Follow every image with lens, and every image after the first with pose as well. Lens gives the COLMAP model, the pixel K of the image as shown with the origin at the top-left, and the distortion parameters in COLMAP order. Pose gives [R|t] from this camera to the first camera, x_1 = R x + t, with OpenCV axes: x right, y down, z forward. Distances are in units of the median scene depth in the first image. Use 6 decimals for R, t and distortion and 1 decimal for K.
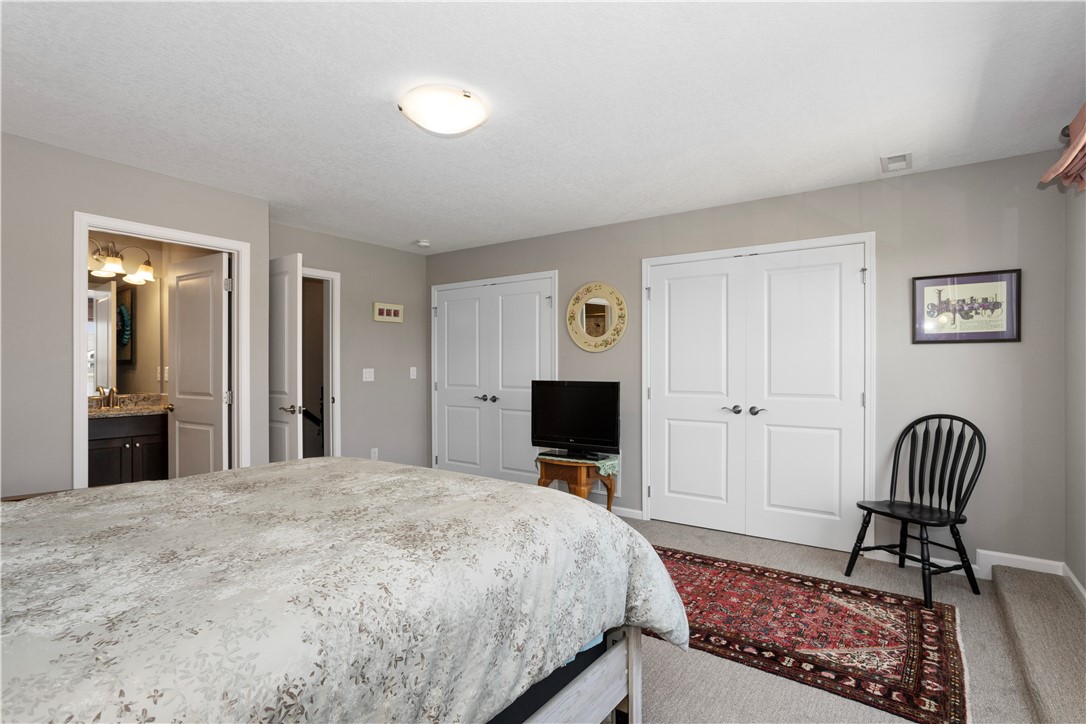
lens RADIAL K [[532.5, 0, 545.5], [0, 532.5, 367.4], [0, 0, 1]] dist [-0.045660, 0.000150]
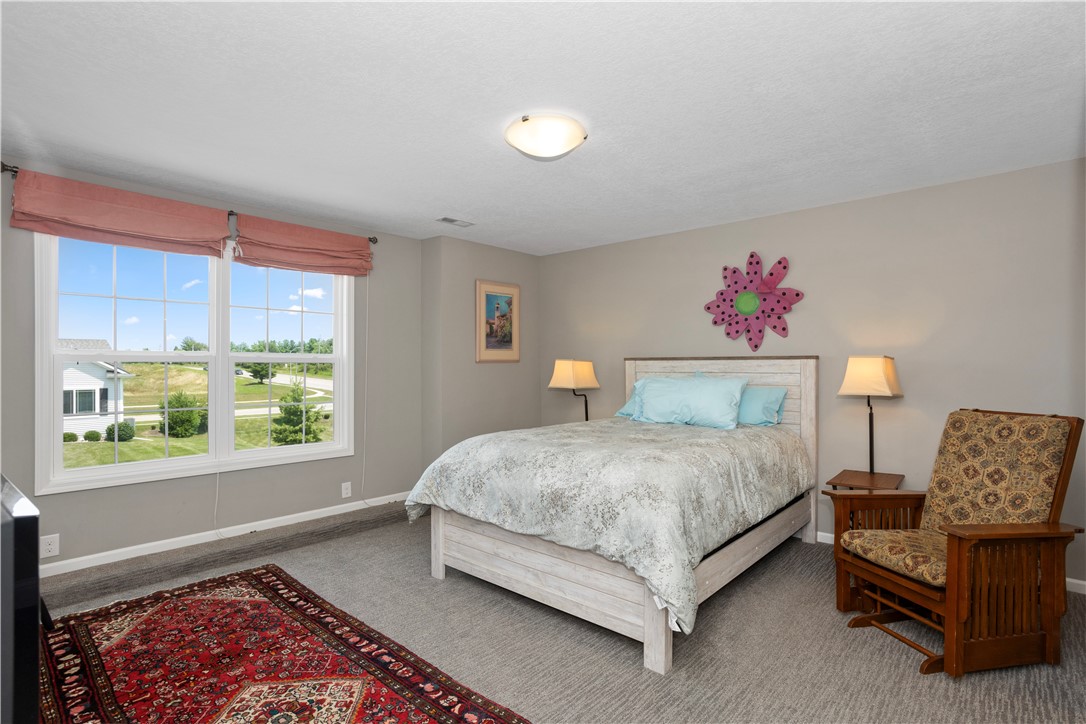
lens RADIAL K [[529.9, 0, 543.0], [0, 529.9, 362.0], [0, 0, 1]] dist [-0.039302, 0.000263]
pose [[-0.993813, -0.001645, 0.111053, -0.305340], [-0.001686, 0.999999, -0.000274, -0.034052], [-0.111053, -0.000460, -0.993814, 2.073577]]
